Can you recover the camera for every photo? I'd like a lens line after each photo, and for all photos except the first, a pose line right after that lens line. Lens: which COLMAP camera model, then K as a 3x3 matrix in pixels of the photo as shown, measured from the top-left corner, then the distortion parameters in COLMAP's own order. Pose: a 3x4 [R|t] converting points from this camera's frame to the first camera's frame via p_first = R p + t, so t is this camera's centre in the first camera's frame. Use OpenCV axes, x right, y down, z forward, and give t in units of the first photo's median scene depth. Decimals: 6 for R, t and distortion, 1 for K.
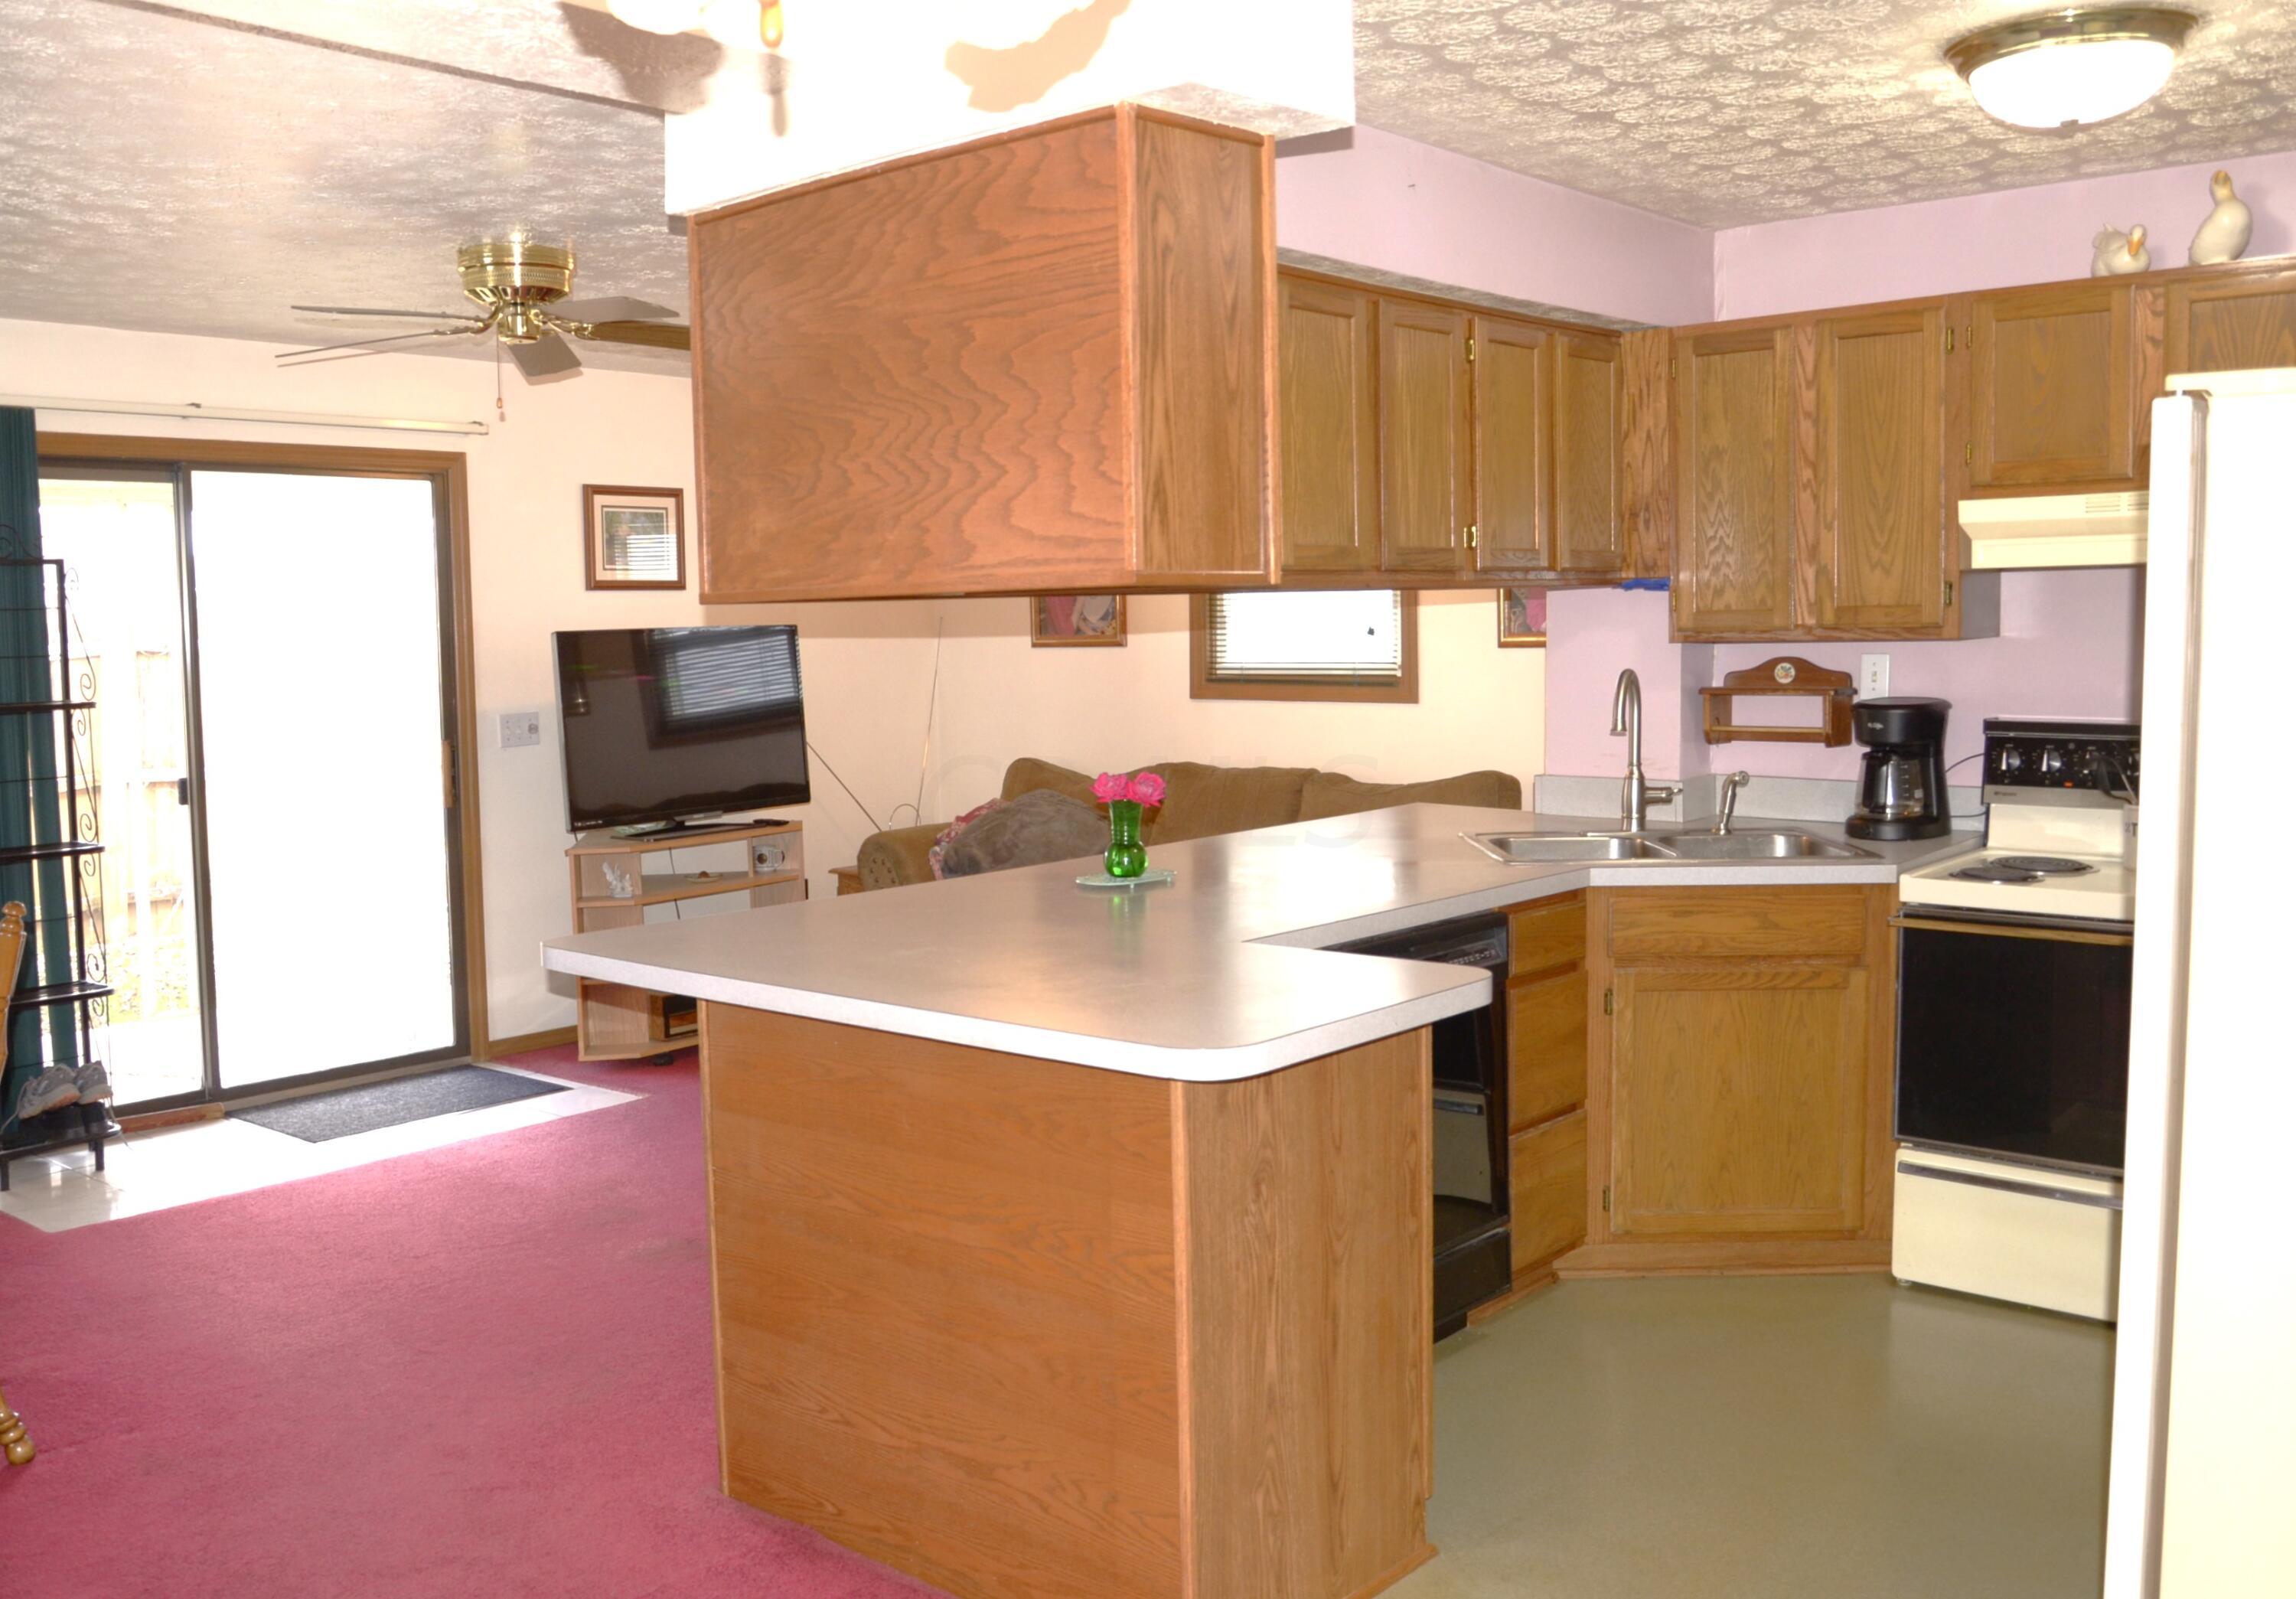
lens RADIAL K [[2030.9, 0, 1012.2], [0, 2030.9, 772.3], [0, 0, 1]] dist [-0.040141, -0.004268]
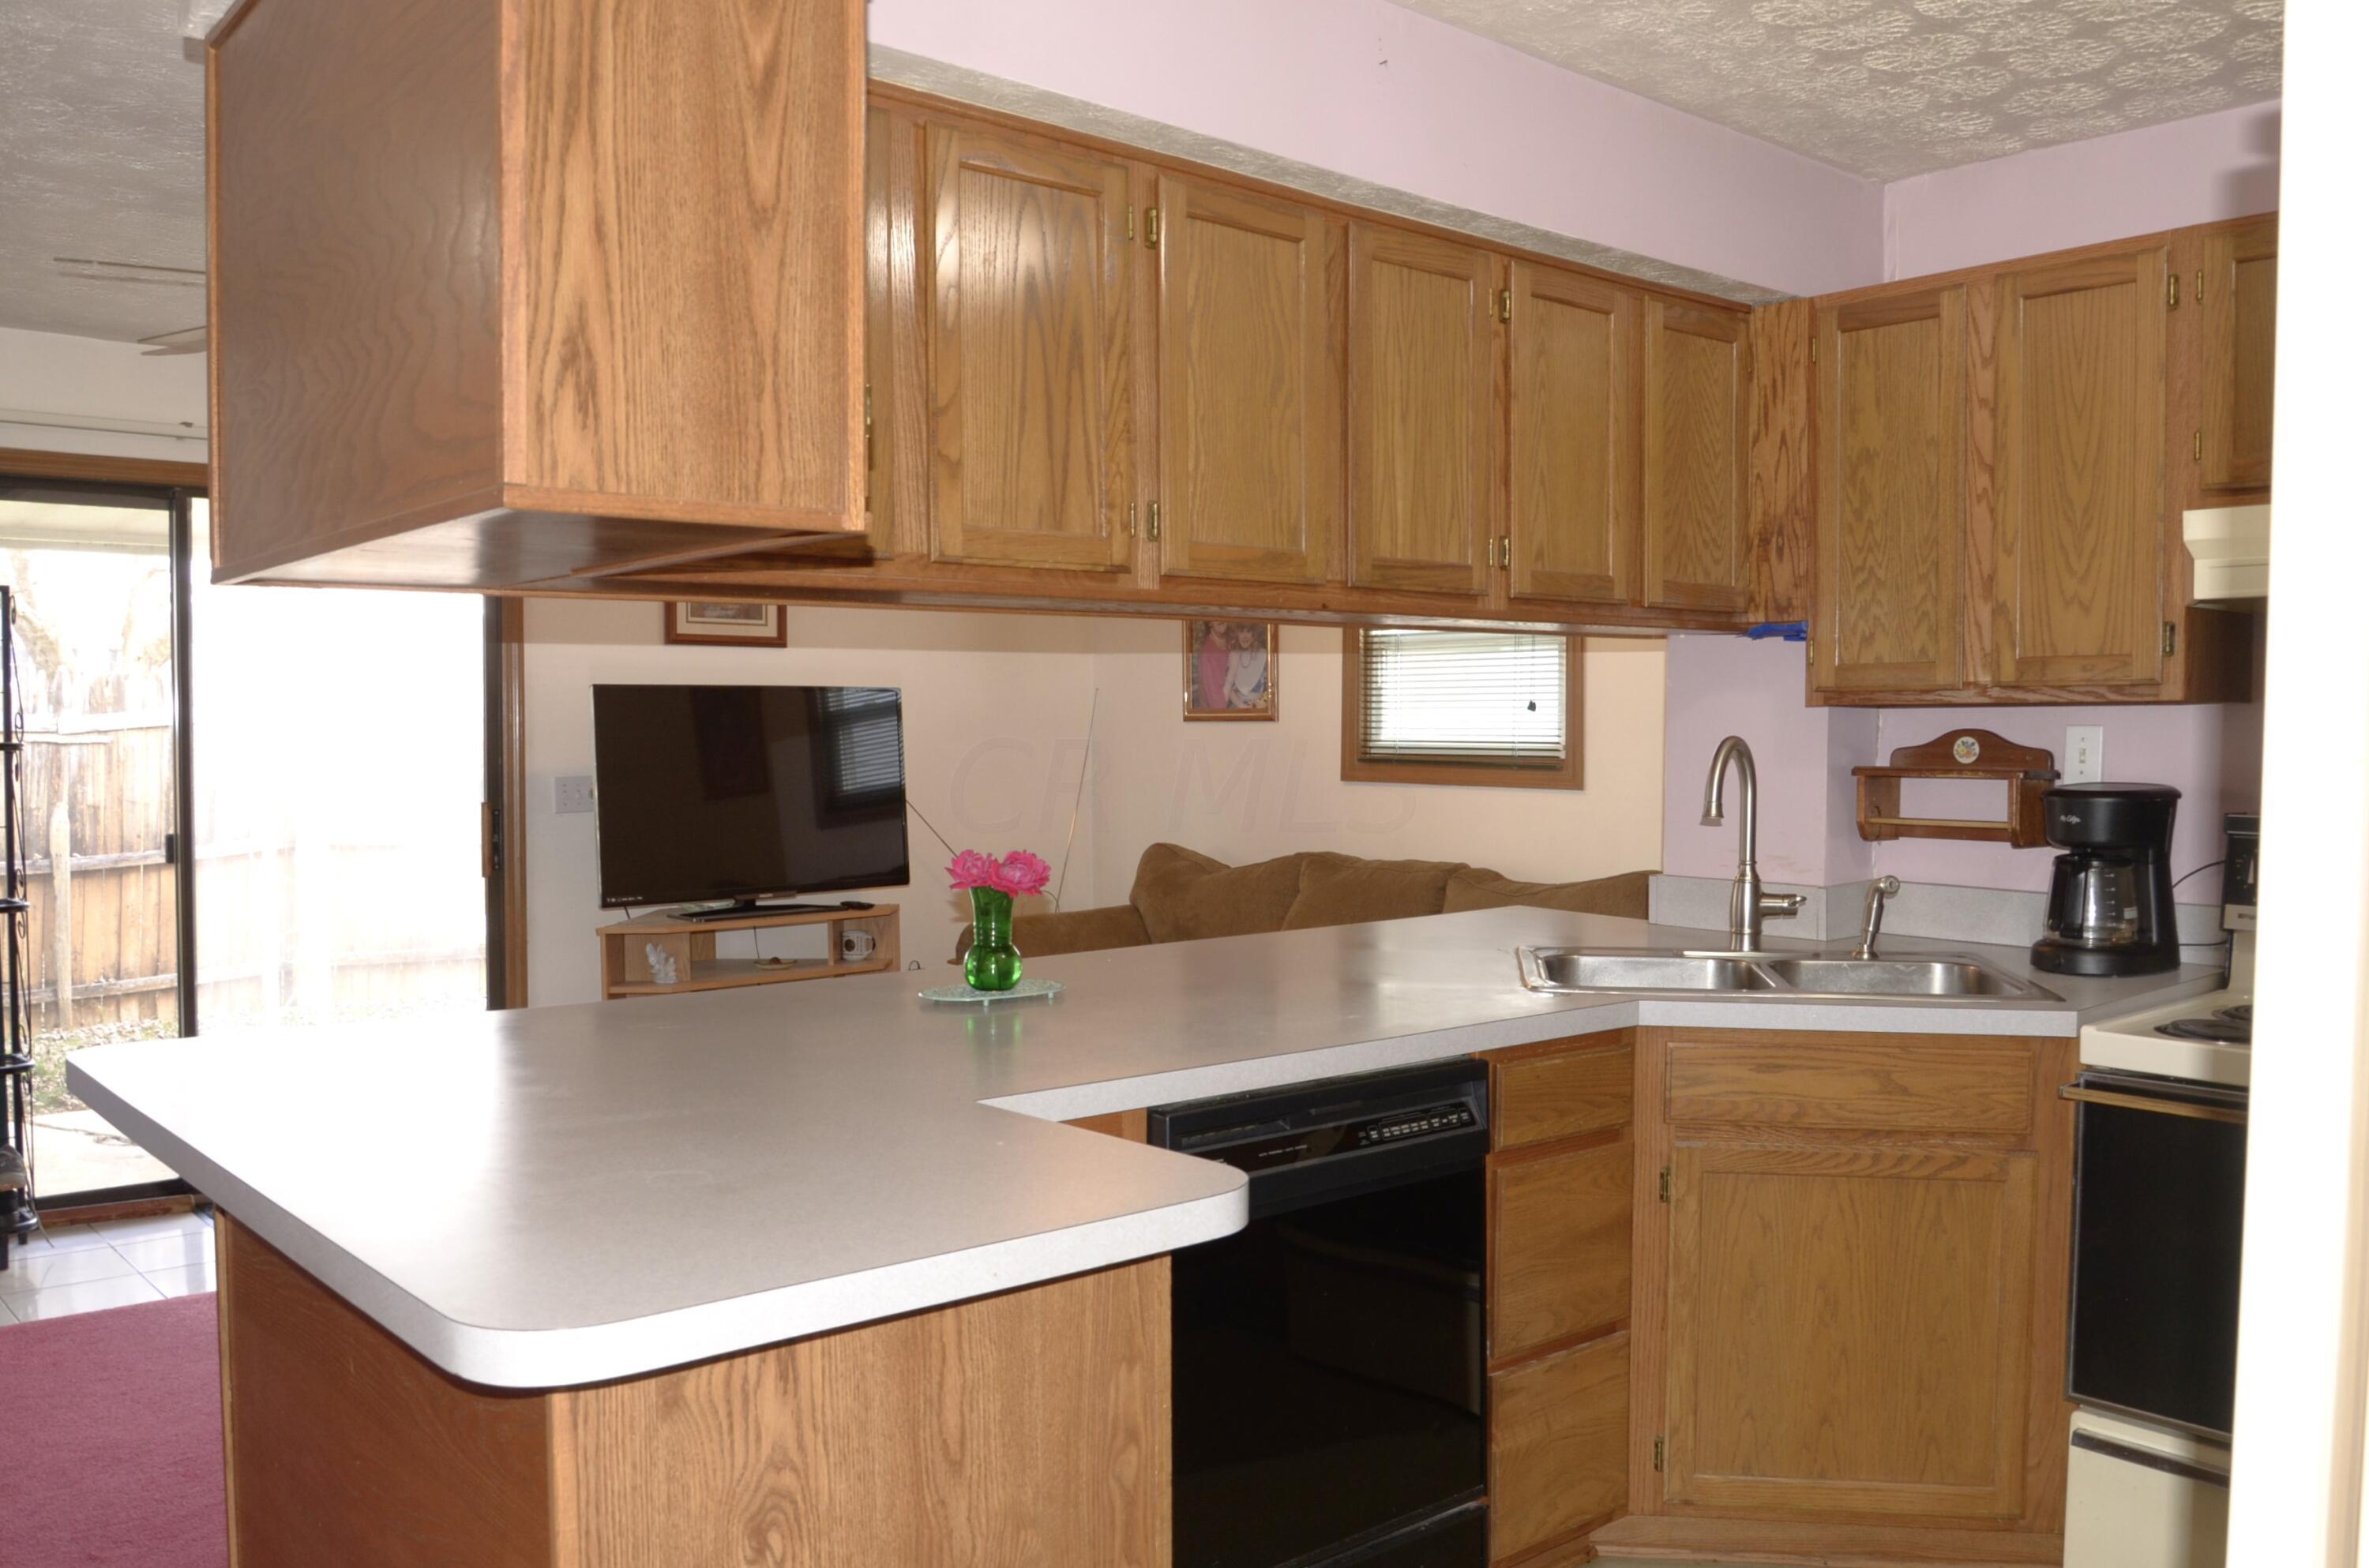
lens RADIAL K [[1903.0, 0, 1180.3], [0, 1903.0, 800.5], [0, 0, 1]] dist [-0.040272, -0.001339]
pose [[0.993380, 0.025922, -0.111909, 0.184749], [-0.029720, 0.999033, -0.032400, 0.002221], [0.110961, 0.035512, 0.993190, 0.282508]]
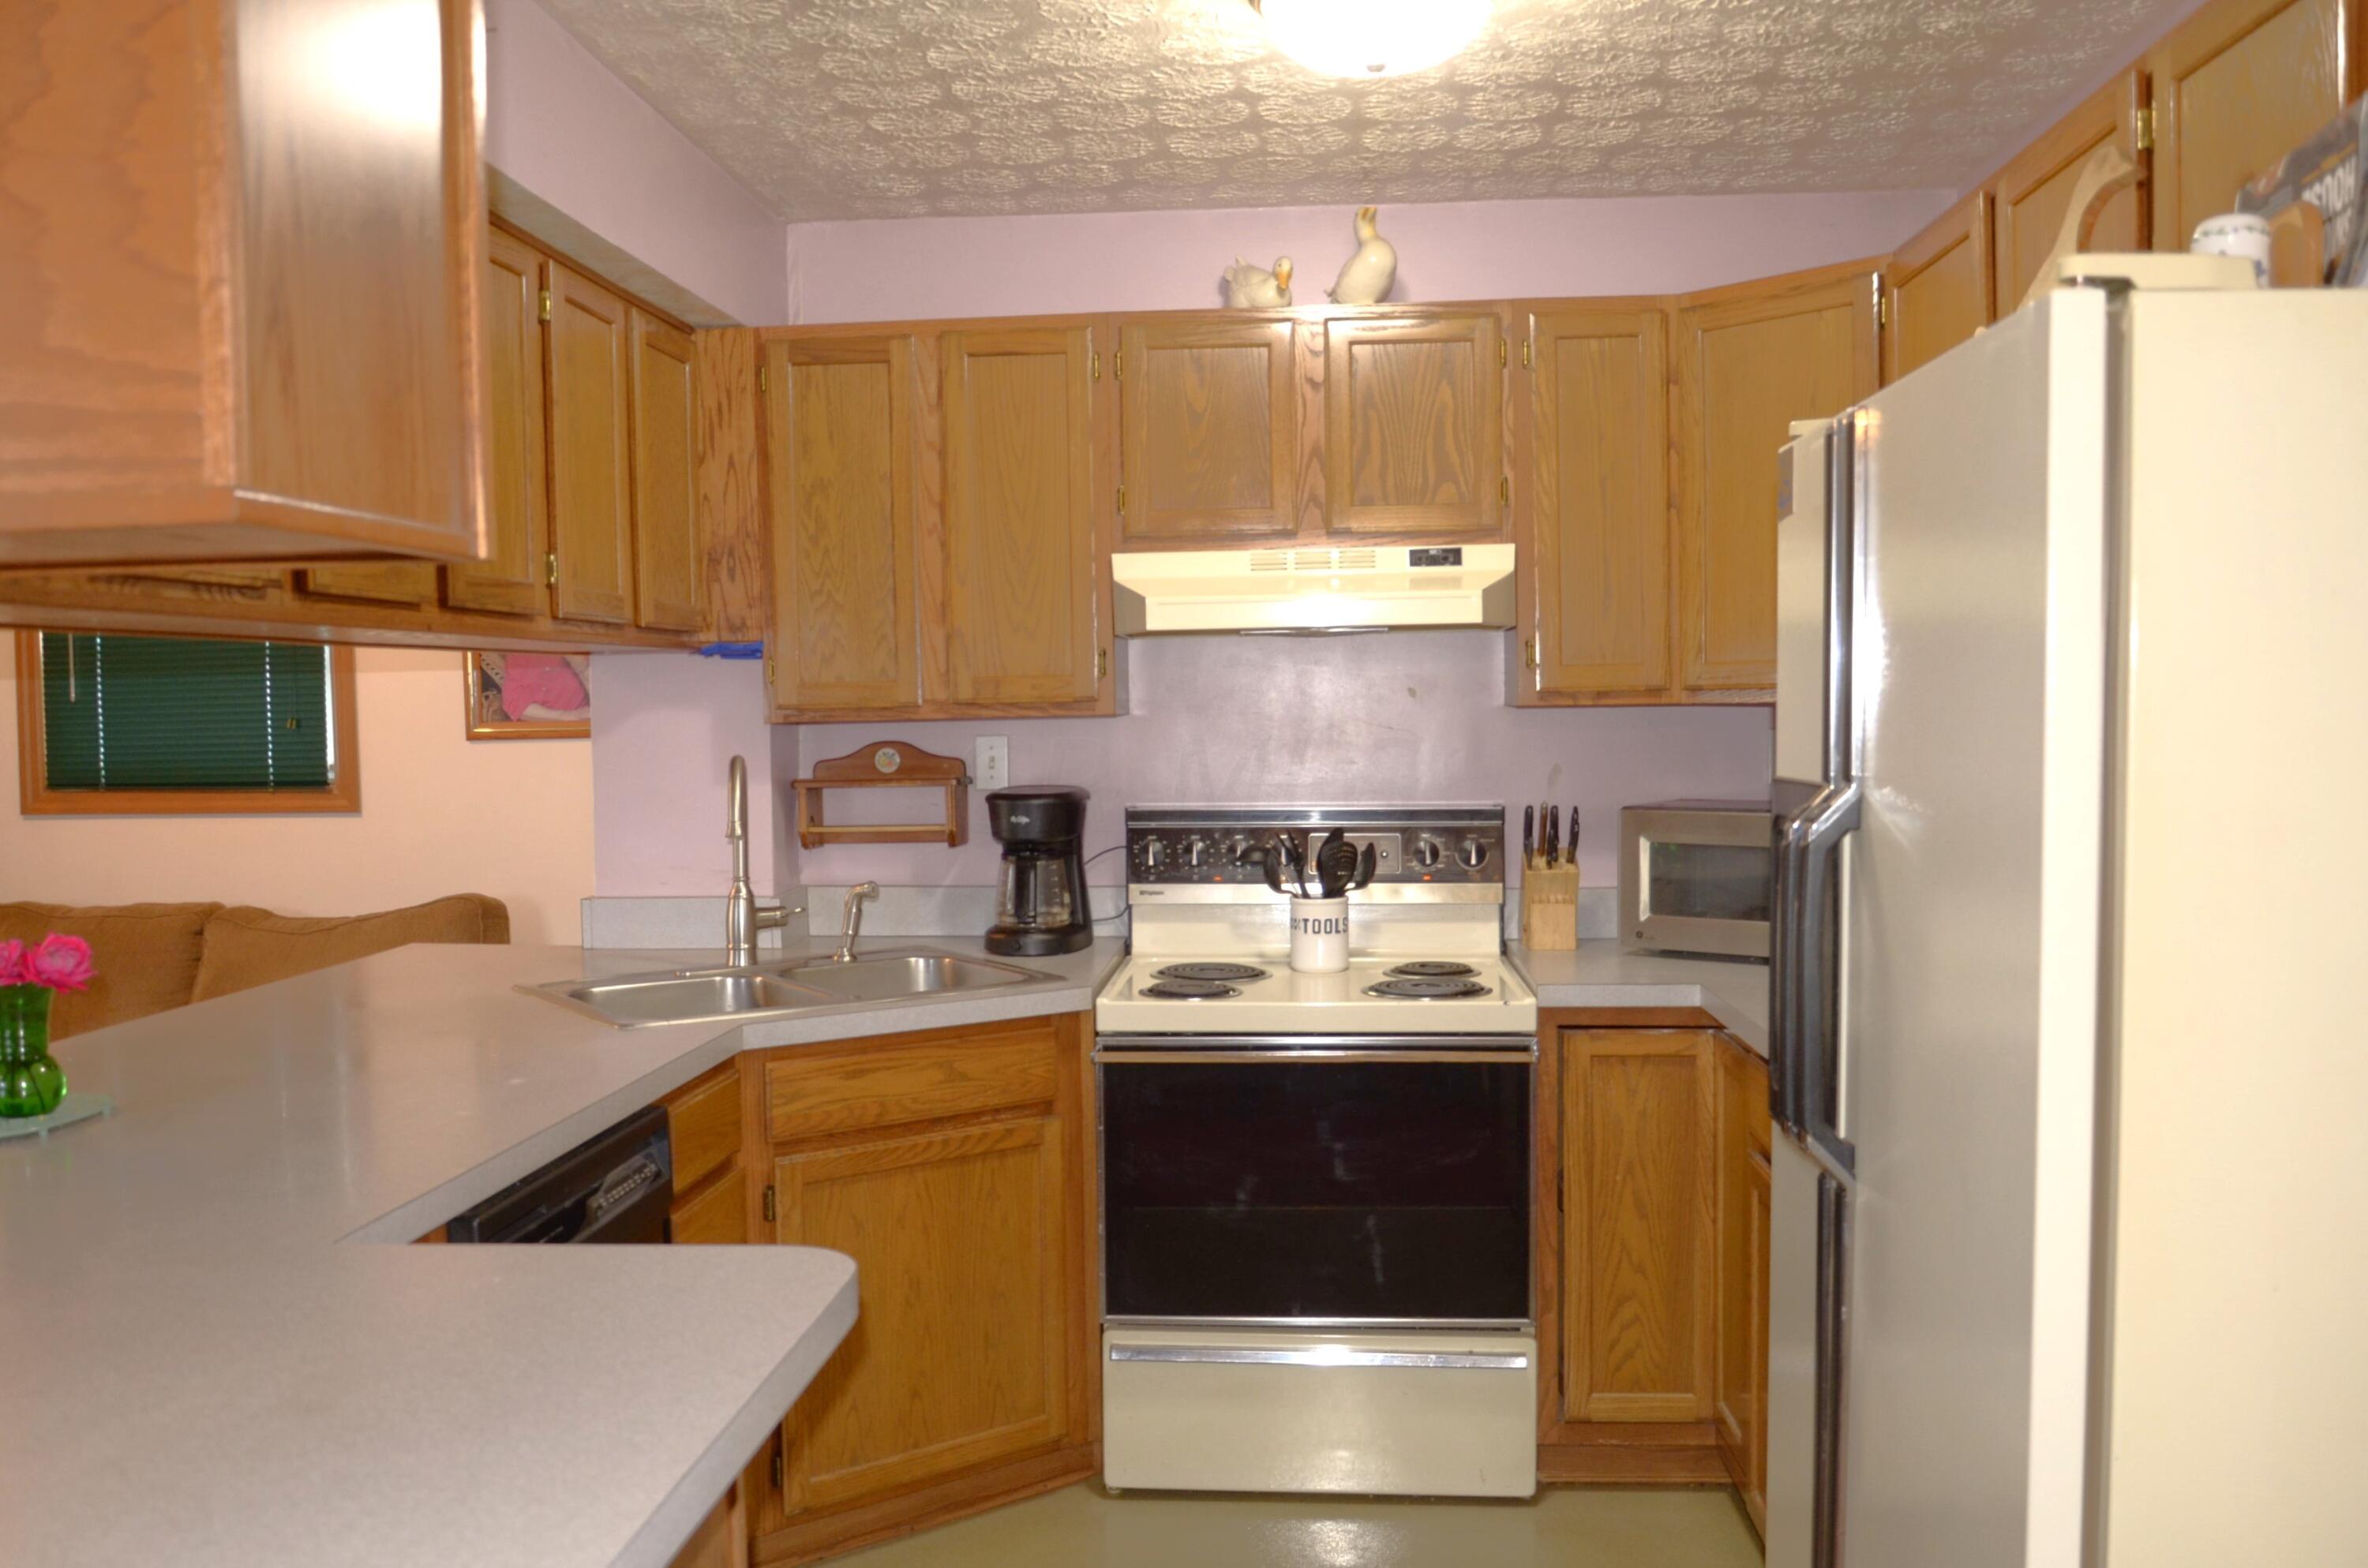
lens RADIAL K [[1940.3, 0, 1180.5], [0, 1940.3, 799.9], [0, 0, 1]] dist [-0.061494, 0.047455]
pose [[0.783775, -0.022502, 0.620637, -0.019783], [0.047633, 0.998578, -0.023948, -0.008990], [-0.619216, 0.048332, 0.783732, 0.332502]]
